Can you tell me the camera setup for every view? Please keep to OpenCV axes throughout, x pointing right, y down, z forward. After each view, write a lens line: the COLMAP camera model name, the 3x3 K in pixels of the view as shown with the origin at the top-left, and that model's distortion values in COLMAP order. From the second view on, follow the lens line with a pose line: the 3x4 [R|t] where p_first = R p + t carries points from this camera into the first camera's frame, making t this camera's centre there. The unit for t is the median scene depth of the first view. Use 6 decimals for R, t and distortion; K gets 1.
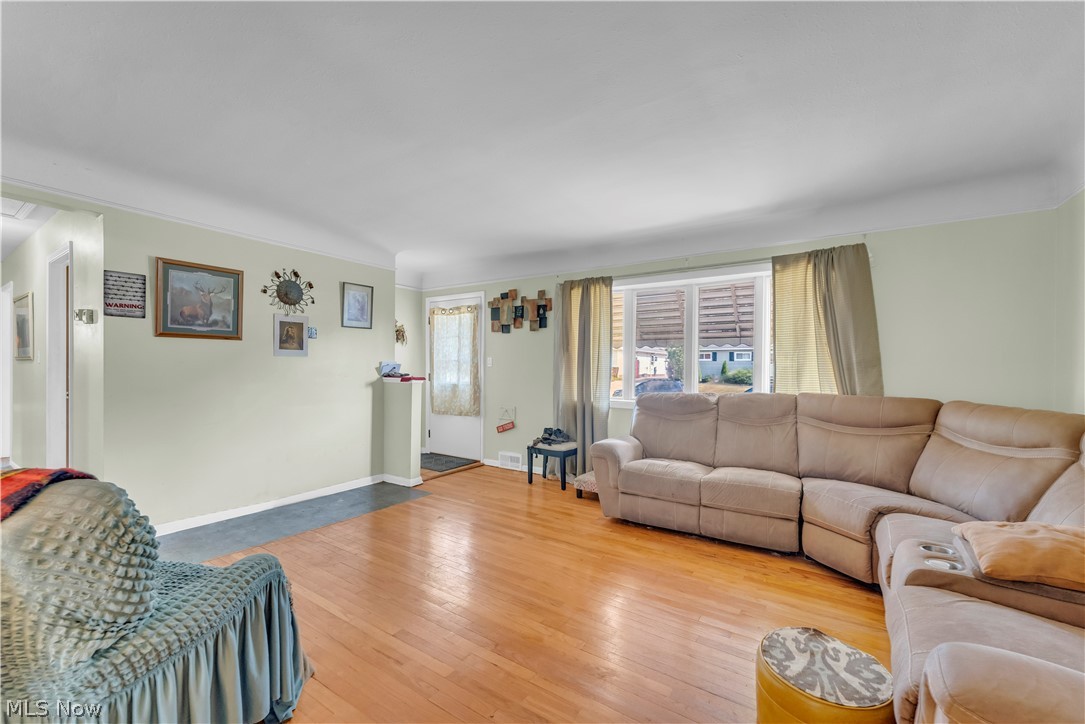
lens RADIAL K [[440.5, 0, 539.6], [0, 440.5, 367.7], [0, 0, 1]] dist [-0.002198, -0.000161]
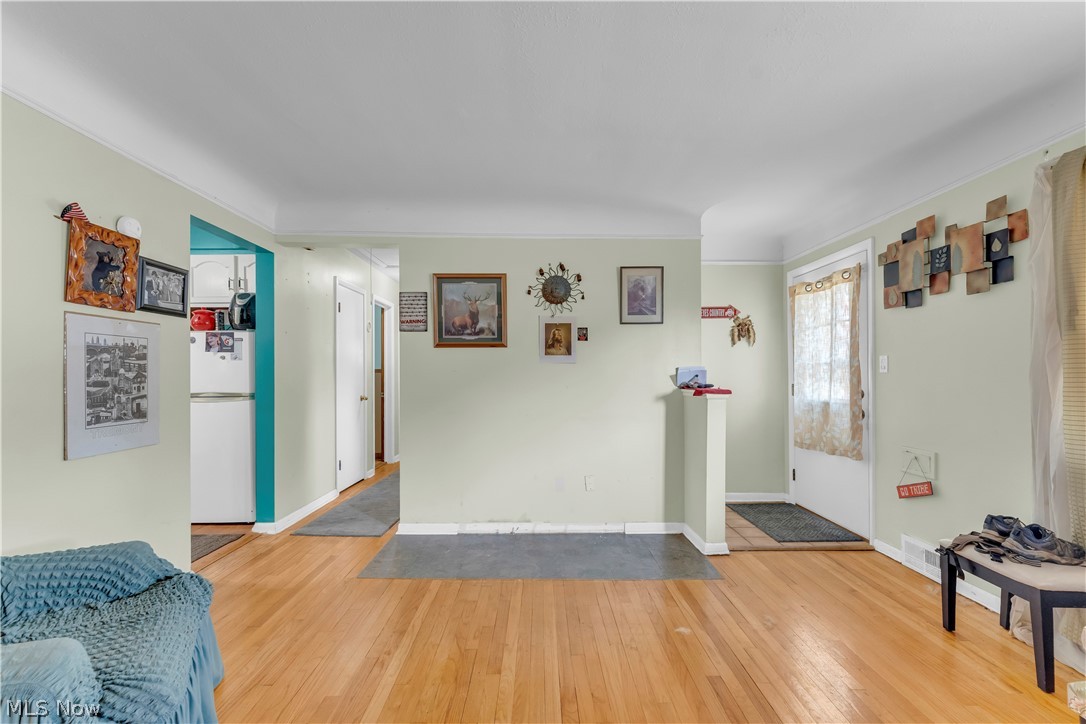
lens RADIAL K [[449.9, 0, 540.5], [0, 449.9, 371.1], [0, 0, 1]] dist [-0.000571, -0.000244]
pose [[0.571436, -0.016681, -0.820477, 0.121664], [0.004042, 0.999838, -0.017512, 0.004833], [0.820637, 0.006690, 0.571411, 0.395966]]
